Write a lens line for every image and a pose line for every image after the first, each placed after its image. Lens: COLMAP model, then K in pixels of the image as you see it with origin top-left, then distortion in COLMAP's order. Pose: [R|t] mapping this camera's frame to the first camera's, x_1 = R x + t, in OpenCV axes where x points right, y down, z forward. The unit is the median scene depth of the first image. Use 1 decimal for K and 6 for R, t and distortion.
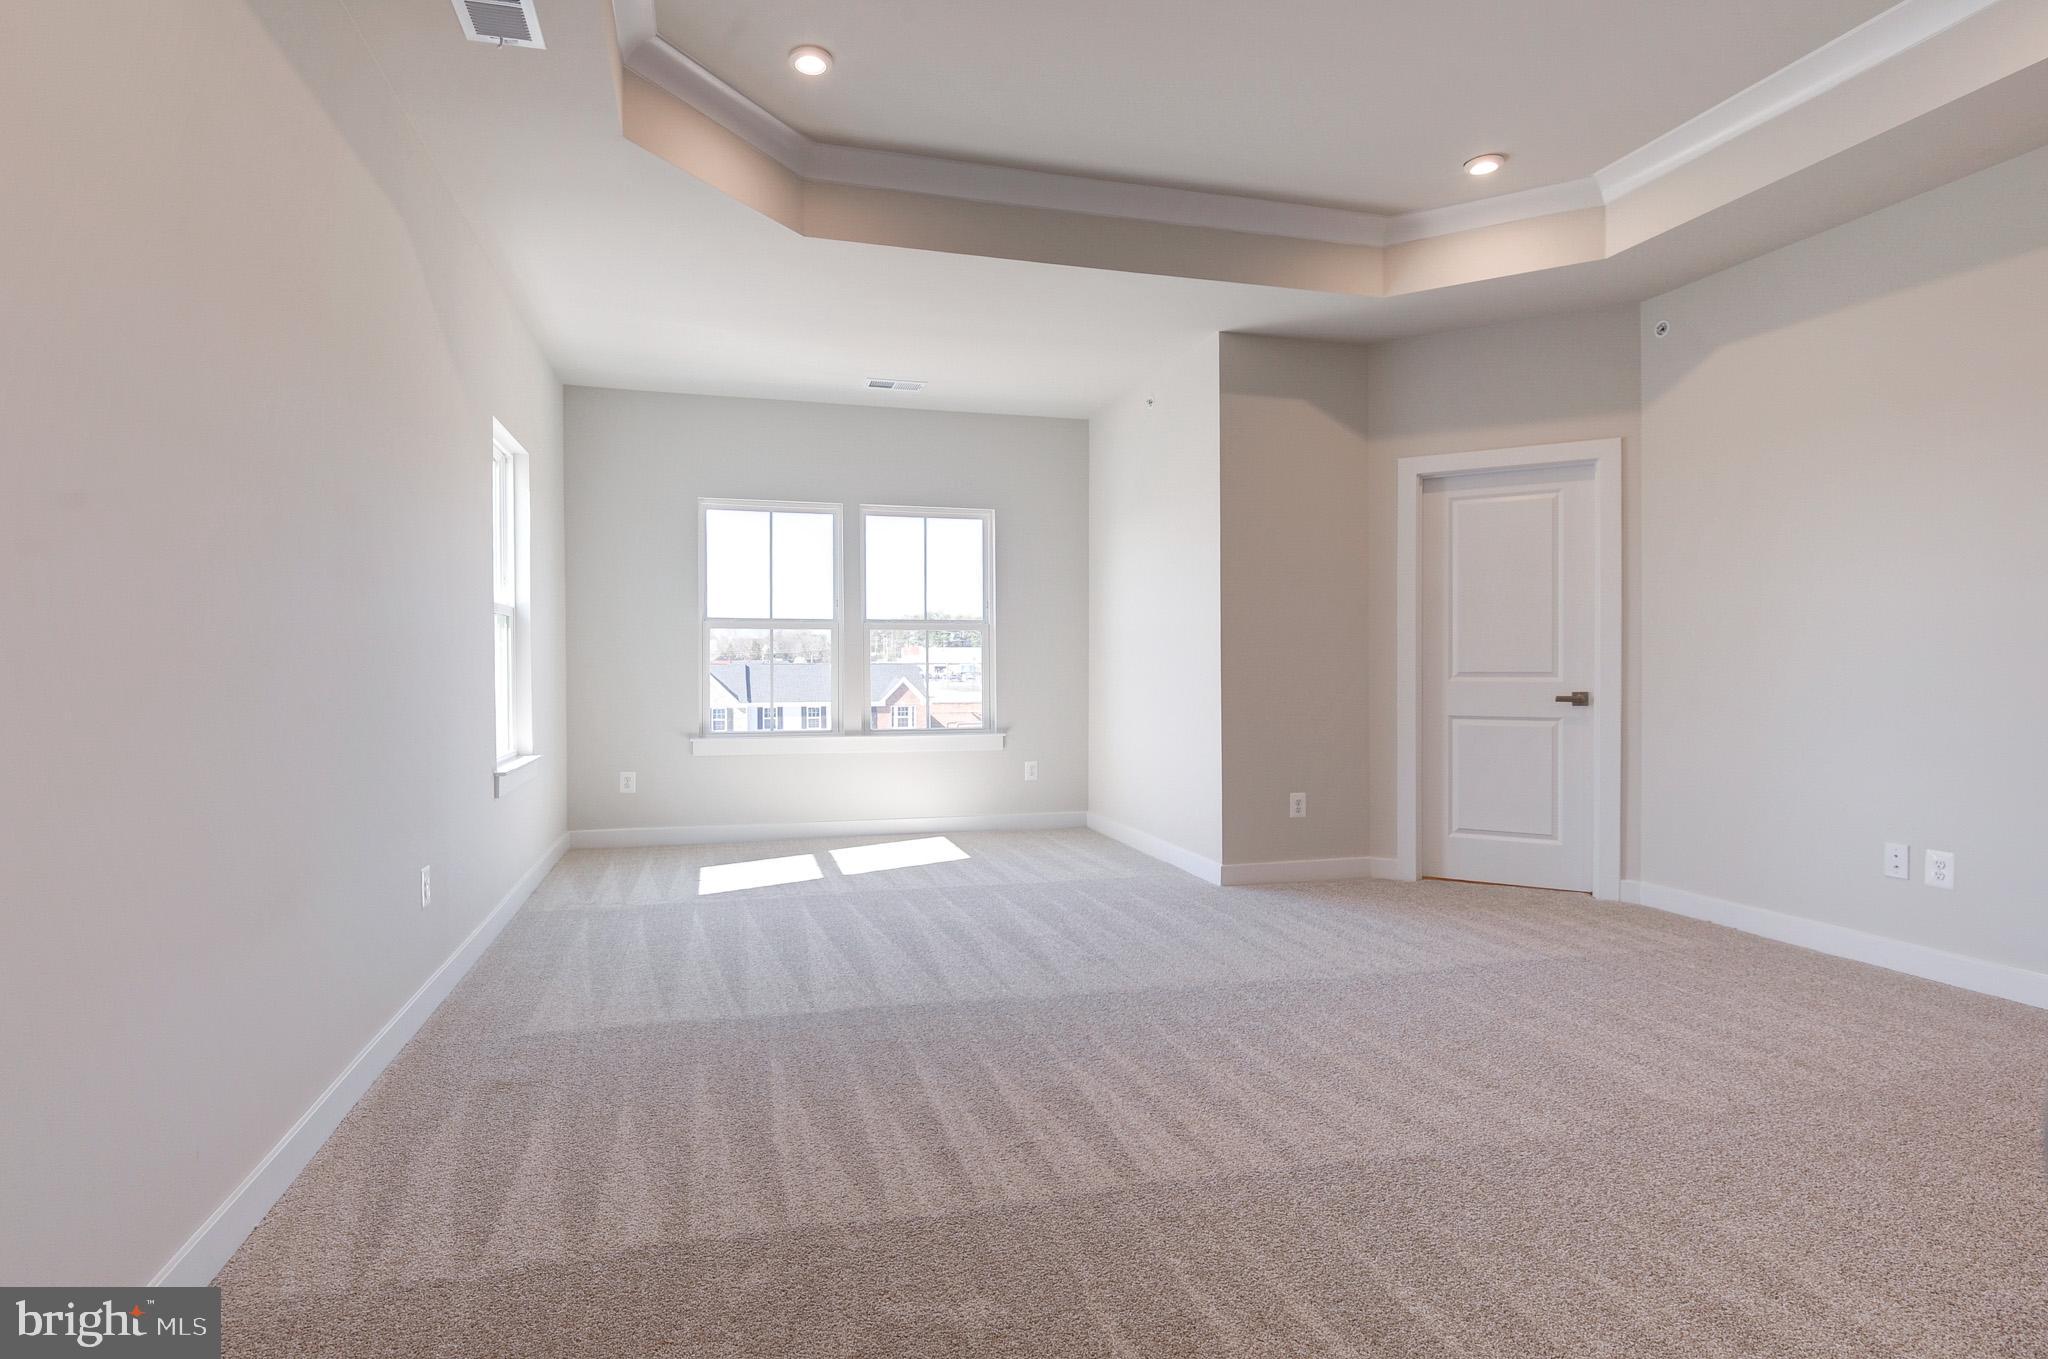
lens RADIAL K [[984.7, 0, 1021.0], [0, 984.7, 675.4], [0, 0, 1]] dist [-0.005768, -0.006124]
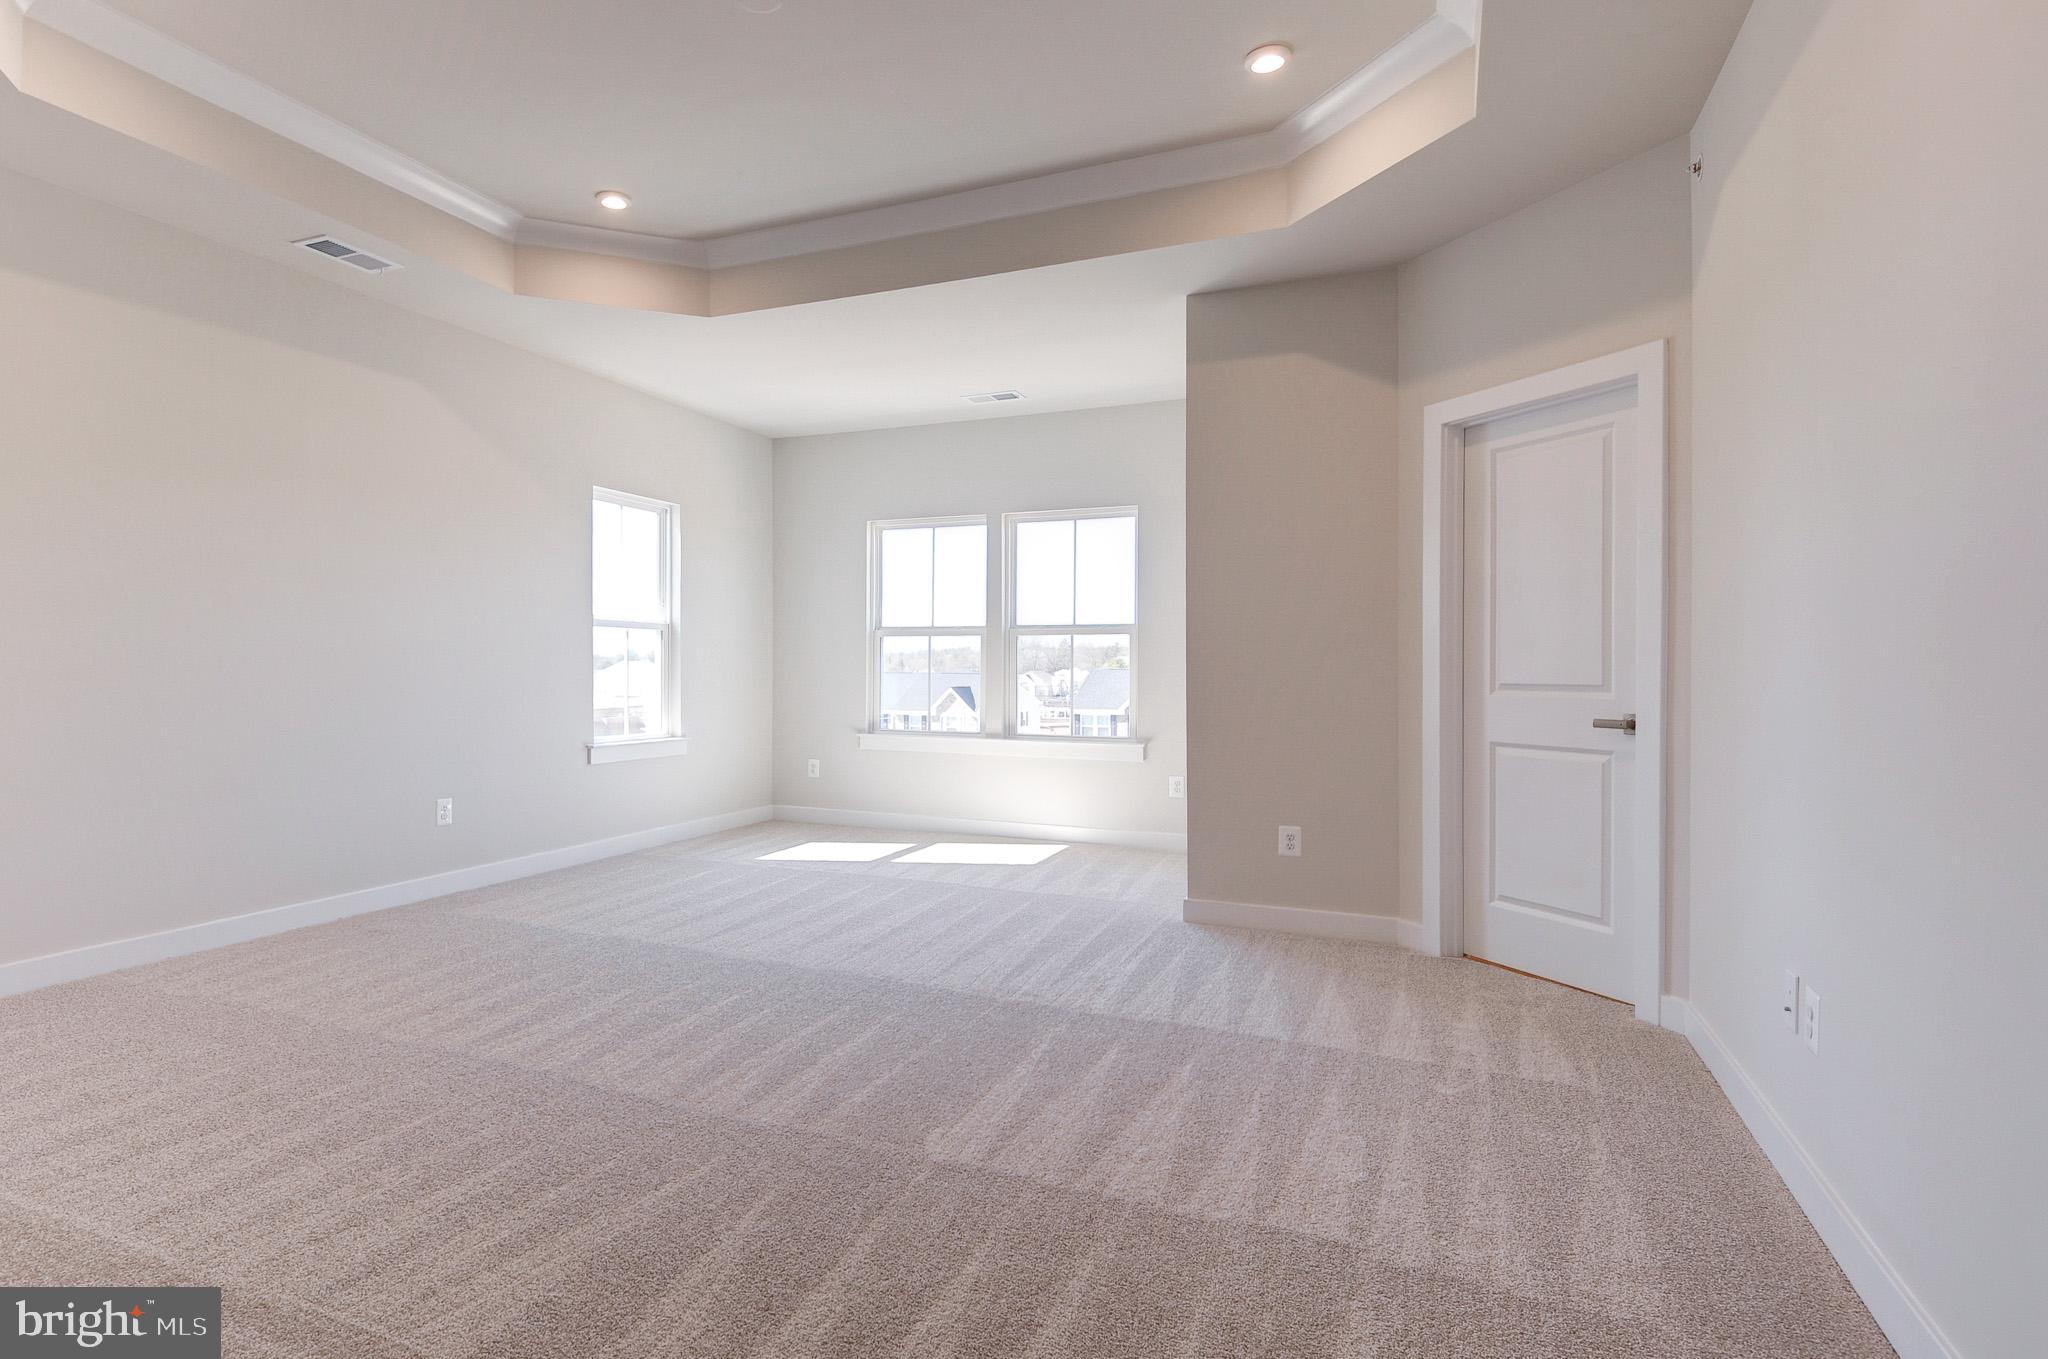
lens RADIAL K [[1123.9, 0, 1022.6], [0, 1123.9, 680.3], [0, 0, 1]] dist [-0.014560, -0.000775]
pose [[0.780422, 0.011864, -0.625141, 0.685869], [-0.014563, 0.999894, 0.000795, -0.001373], [0.625084, 0.008483, 0.780511, 0.115060]]
